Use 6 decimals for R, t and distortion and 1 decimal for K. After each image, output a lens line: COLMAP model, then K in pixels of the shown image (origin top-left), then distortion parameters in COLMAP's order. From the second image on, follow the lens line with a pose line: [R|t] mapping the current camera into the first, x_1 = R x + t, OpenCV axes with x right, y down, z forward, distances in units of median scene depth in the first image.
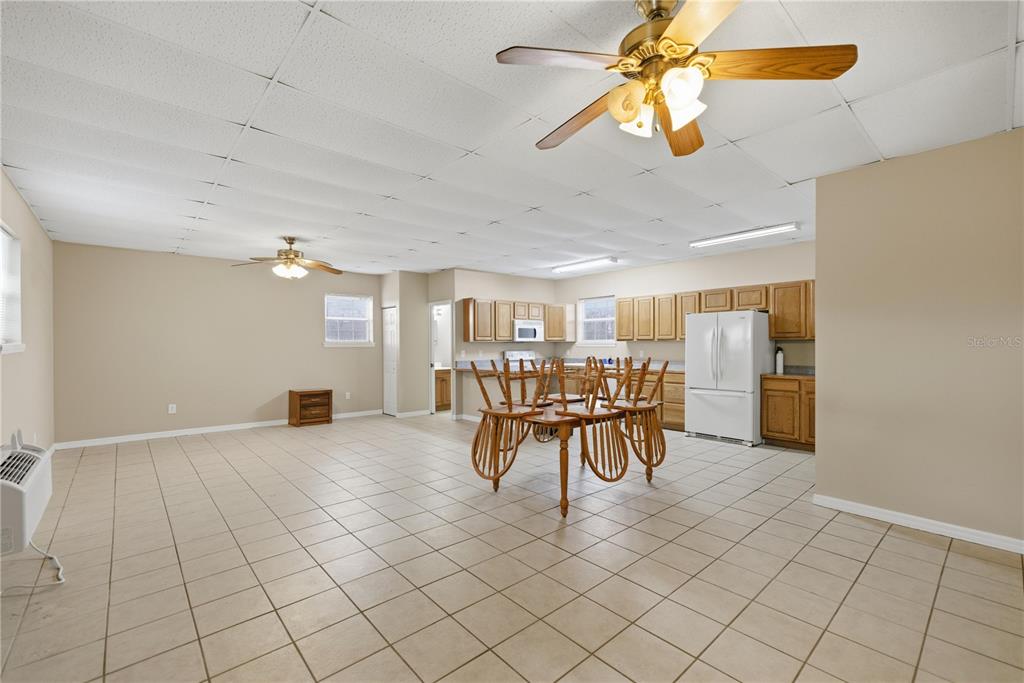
lens RADIAL K [[438.9, 0, 512.0], [0, 438.9, 341.5], [0, 0, 1]] dist [0.003575, 0.000320]
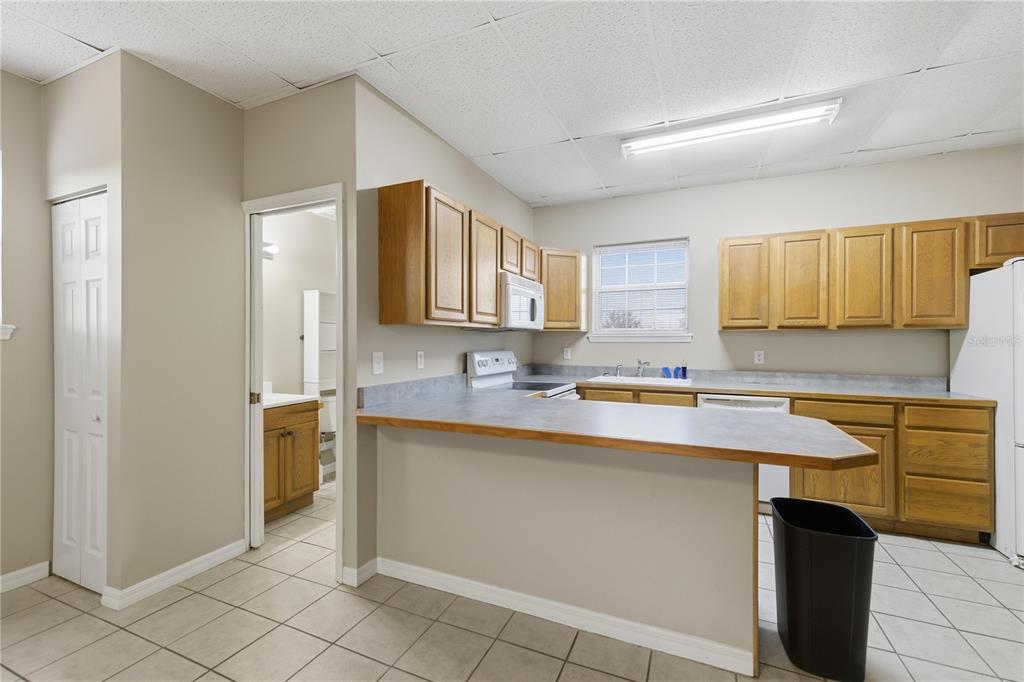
lens RADIAL K [[438.9, 0, 512.0], [0, 438.9, 341.0], [0, 0, 1]] dist [0.003575, 0.000320]
pose [[0.911732, 0.006030, 0.410741, -0.146546], [-0.008234, 0.999960, 0.003595, 0.010106], [-0.410703, -0.006659, 0.911745, 0.644458]]
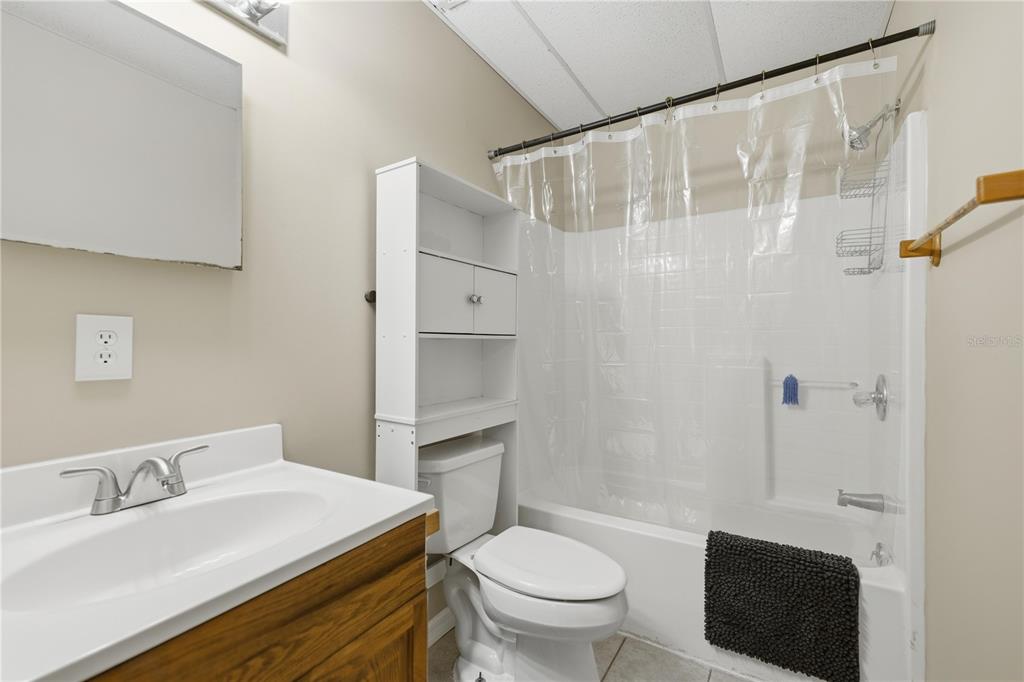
lens RADIAL K [[438.9, 0, 512.0], [0, 438.9, 341.0], [0, 0, 1]] dist [0.003575, 0.000320]
pose [[0.963964, 0.005816, 0.265968, -0.149750], [-0.006129, 0.999981, 0.000350, 0.021922], [-0.265961, -0.001967, 0.963982, 0.893811]]
